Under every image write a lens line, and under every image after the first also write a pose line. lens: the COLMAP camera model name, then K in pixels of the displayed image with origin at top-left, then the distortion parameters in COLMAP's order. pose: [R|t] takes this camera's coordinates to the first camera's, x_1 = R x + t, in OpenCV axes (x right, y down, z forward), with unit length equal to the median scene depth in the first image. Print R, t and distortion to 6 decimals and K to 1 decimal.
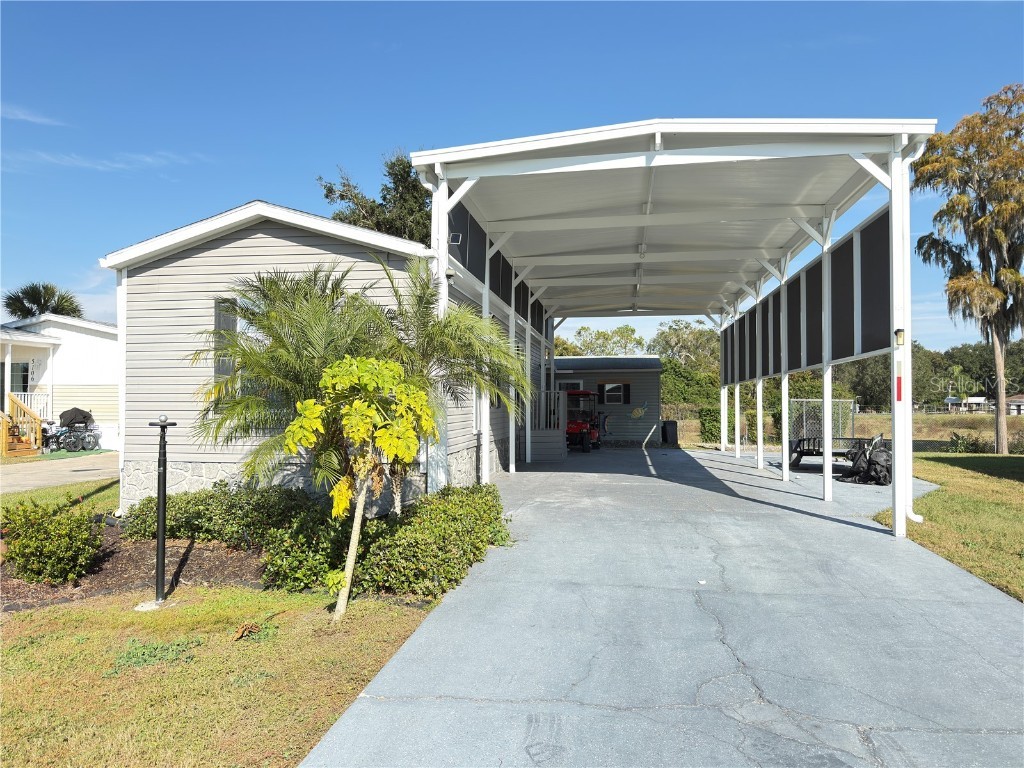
lens RADIAL K [[708.3, 0, 511.1], [0, 708.3, 386.2], [0, 0, 1]] dist [0.116212, -0.171369]
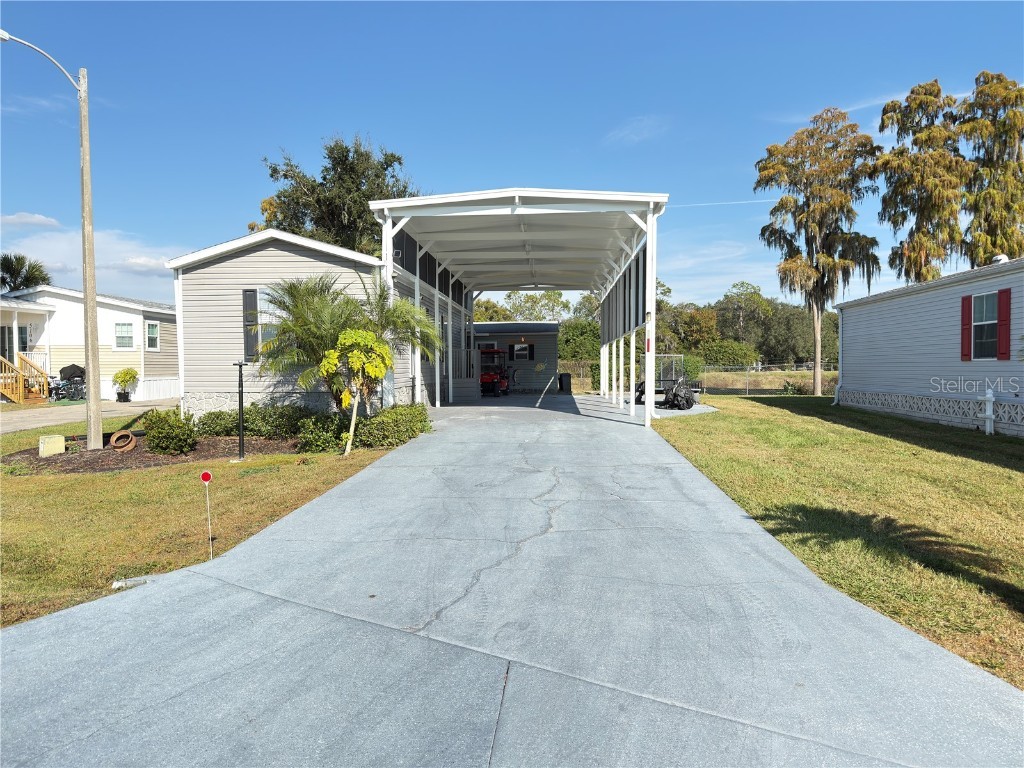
lens RADIAL K [[704.0, 0, 514.4], [0, 704.0, 387.3], [0, 0, 1]] dist [0.118704, -0.151354]
pose [[0.995195, -0.008620, 0.097534, 0.018576], [0.003156, 0.998424, 0.056037, 0.005285], [-0.097863, -0.055460, 0.993653, -0.444466]]
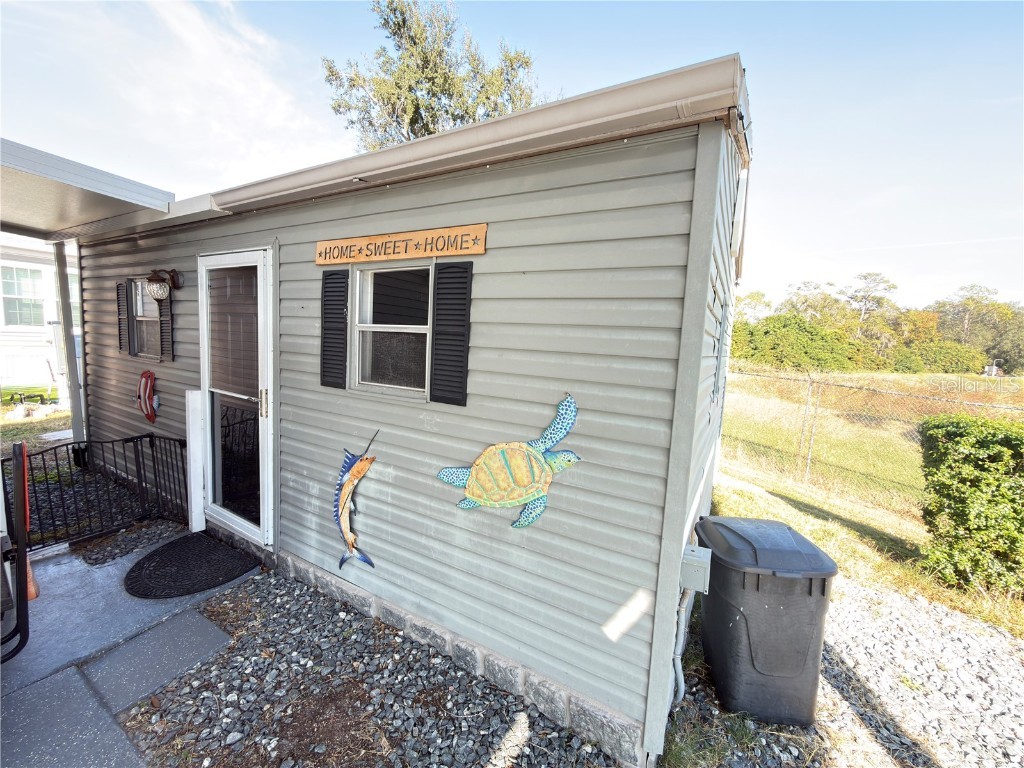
lens RADIAL K [[409.3, 0, 512.6], [0, 409.3, 384.4], [0, 0, 1]] dist [-0.000111, 0.000190]
pose [[0.929202, 0.089726, -0.358516, 0.375839], [-0.044173, 0.990091, 0.133302, 0.017210], [0.366924, -0.108028, 0.923957, 1.698920]]
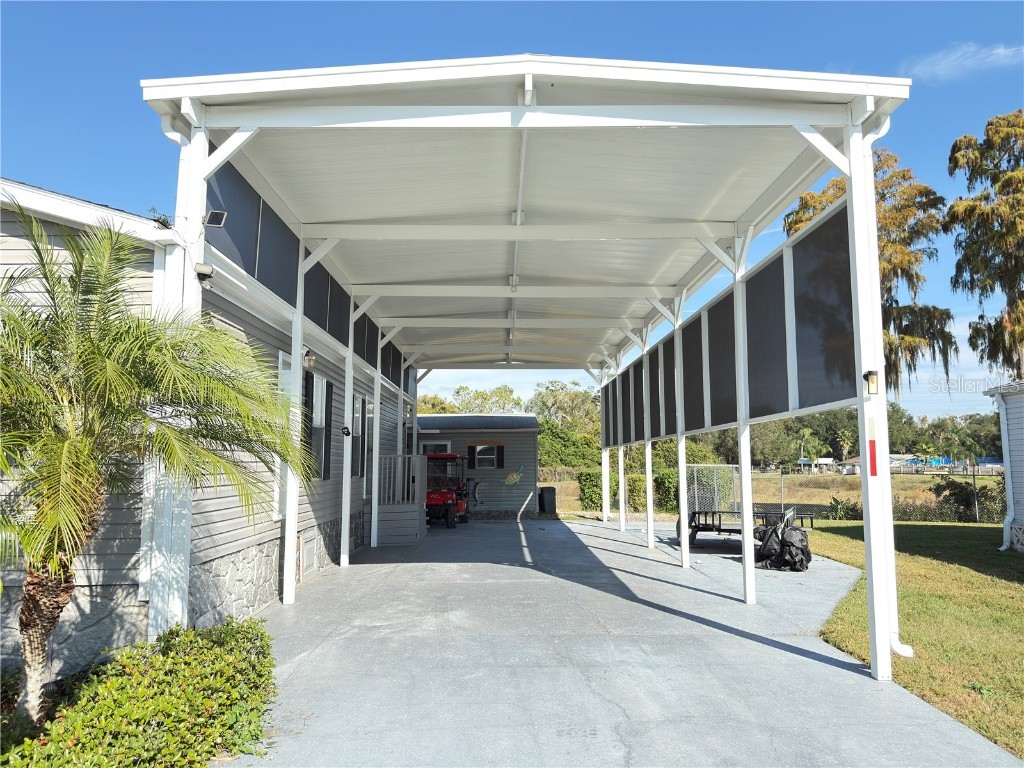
lens RADIAL K [[708.3, 0, 511.1], [0, 708.3, 386.2], [0, 0, 1]] dist [0.116212, -0.171369]
pose [[0.985760, 0.015036, 0.167485, 0.050453], [-0.000779, 0.996392, -0.084864, -0.003729], [-0.168157, 0.083525, 0.982215, 0.230858]]
